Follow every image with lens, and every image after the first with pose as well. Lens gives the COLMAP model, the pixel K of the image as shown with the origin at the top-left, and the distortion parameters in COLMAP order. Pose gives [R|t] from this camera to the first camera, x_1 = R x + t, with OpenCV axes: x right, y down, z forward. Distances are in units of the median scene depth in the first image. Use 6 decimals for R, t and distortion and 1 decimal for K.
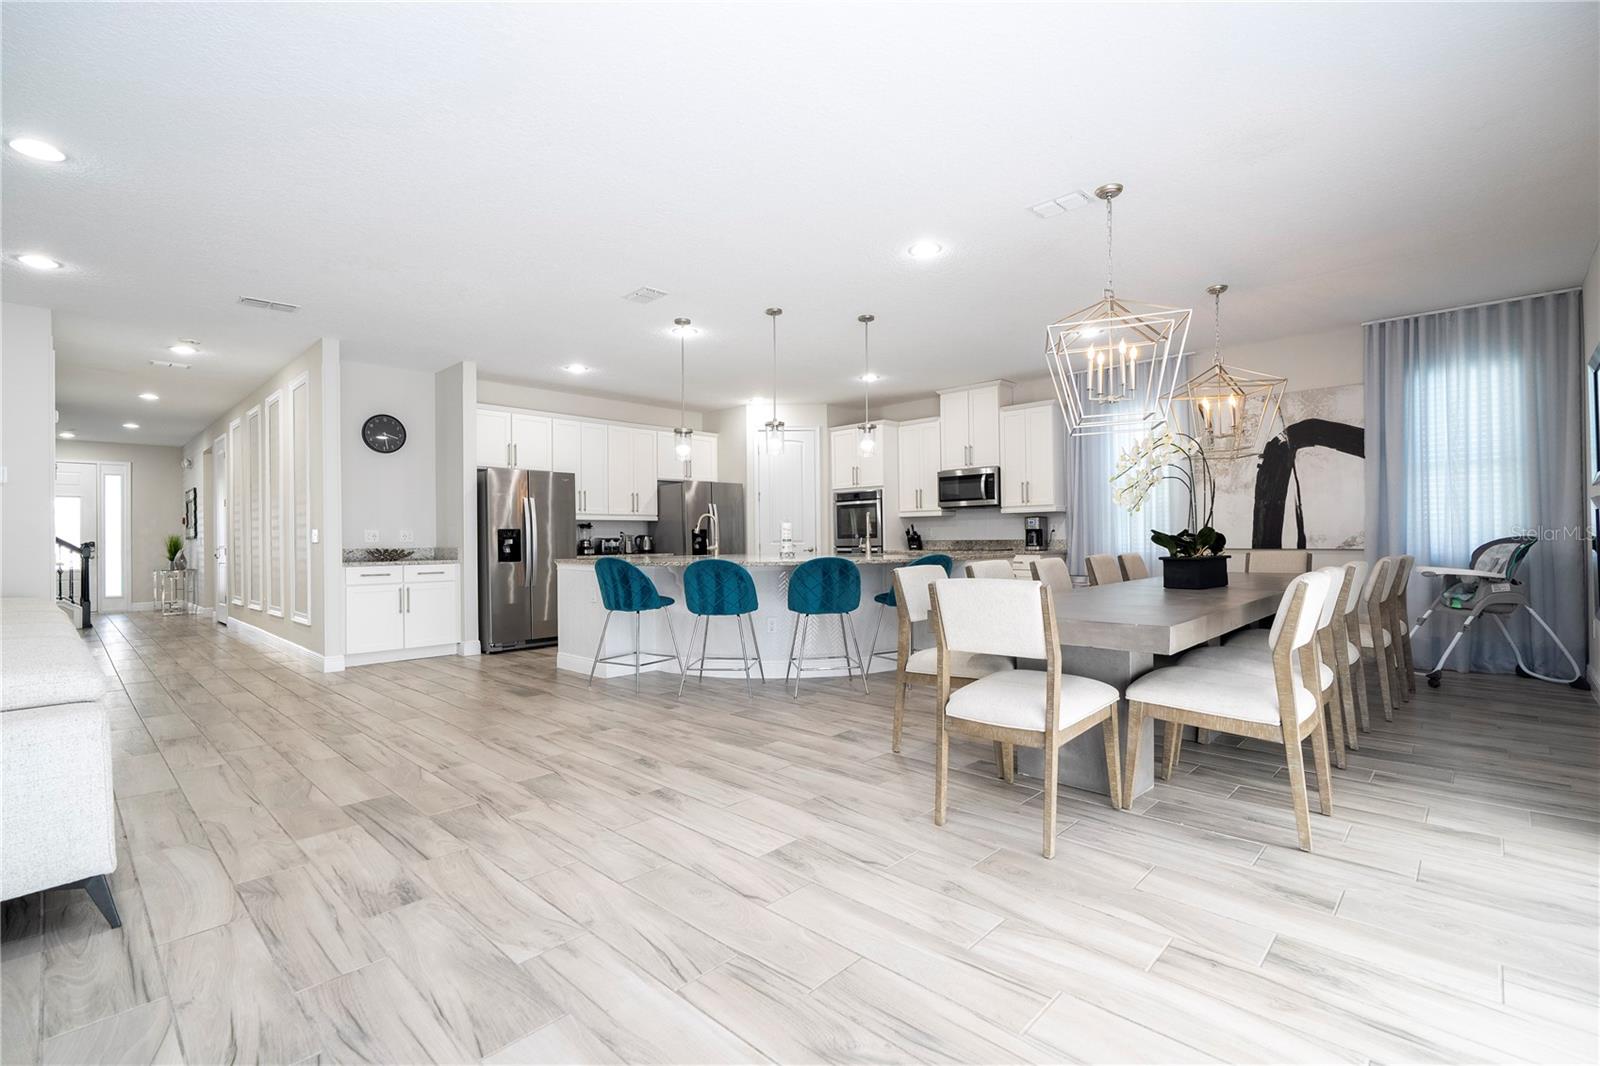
lens RADIAL K [[719.5, 0, 810.4], [0, 719.5, 534.6], [0, 0, 1]] dist [-0.005641, 0.004032]
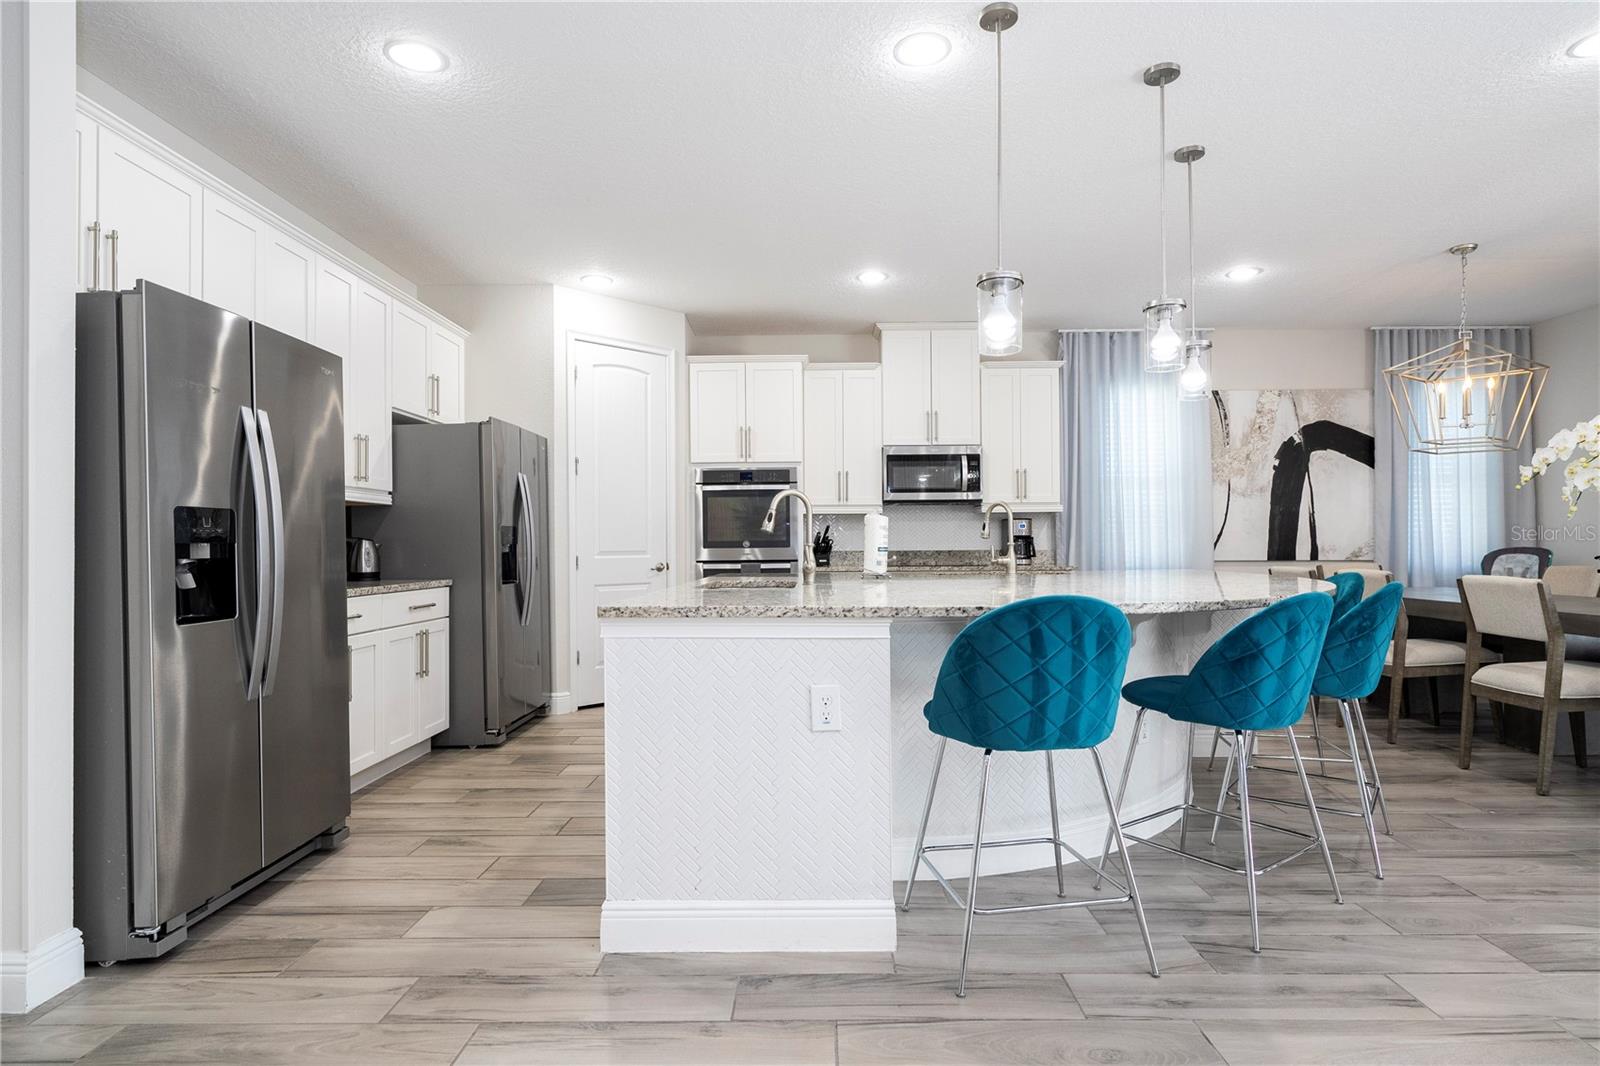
lens RADIAL K [[838.3, 0, 809.8], [0, 838.3, 535.7], [0, 0, 1]] dist [-0.003481, 0.002927]
pose [[0.735131, 0.014564, 0.677769, -0.514369], [-0.005320, 0.999862, -0.015714, 0.008371], [-0.677904, 0.007946, 0.735107, 0.643586]]
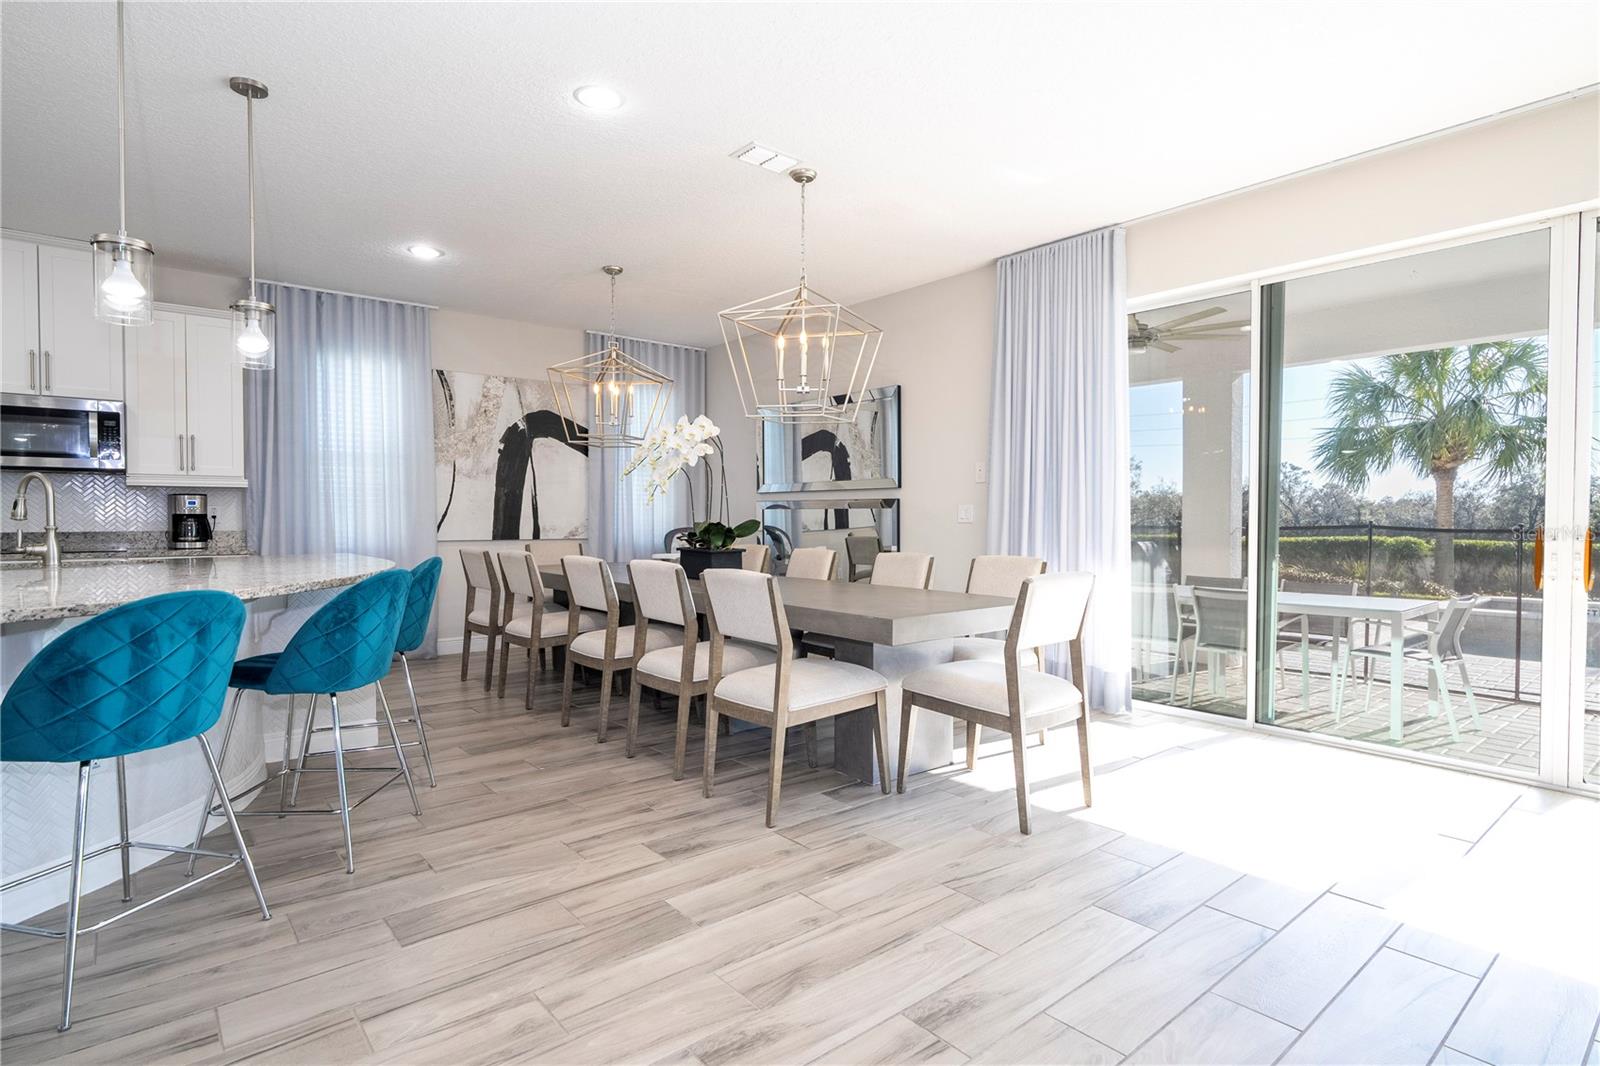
lens RADIAL K [[824.3, 0, 807.5], [0, 824.3, 524.0], [0, 0, 1]] dist [-0.002258, 0.004186]
pose [[0.121049, 0.003802, 0.992639, -0.392805], [-0.004675, 0.999984, -0.003260, 0.000425], [-0.992636, -0.004246, 0.121065, 0.487930]]
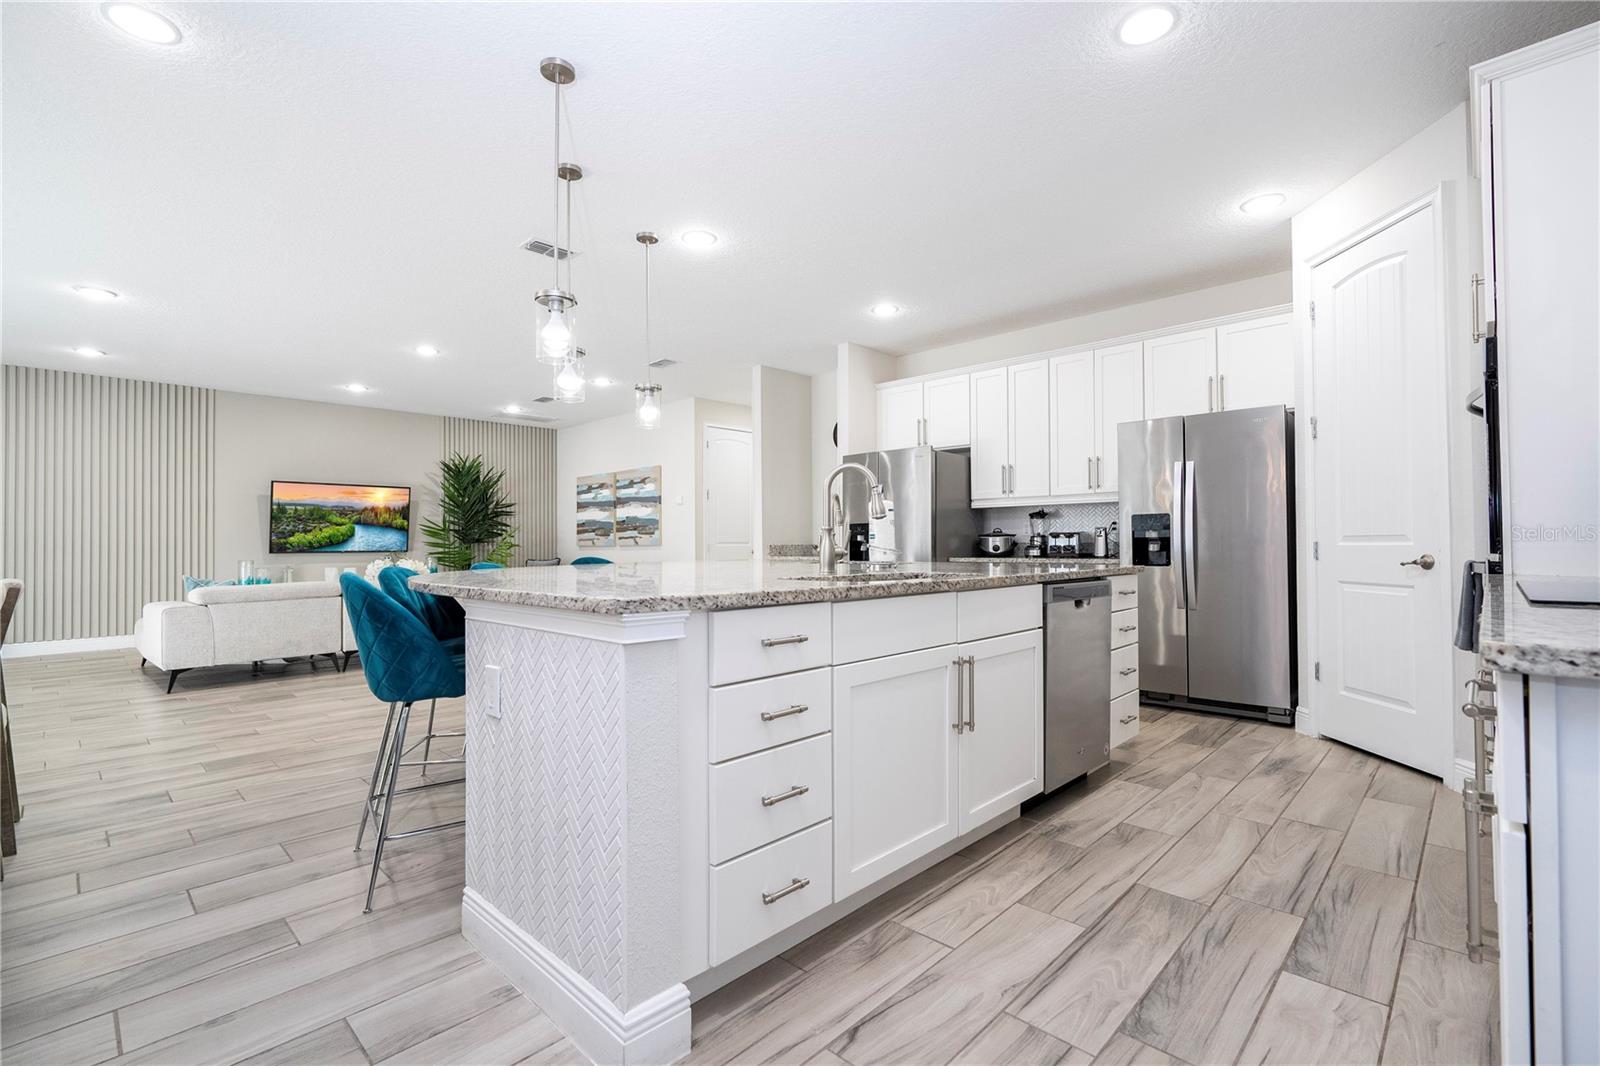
lens RADIAL K [[719.5, 0, 809.3], [0, 719.5, 532.9], [0, 0, 1]] dist [-0.005641, 0.004032]
pose [[-0.005574, -0.004448, -0.999975, 0.489336], [0.012167, 0.999916, -0.004515, 0.007343], [0.999910, -0.012192, -0.005519, 1.036674]]
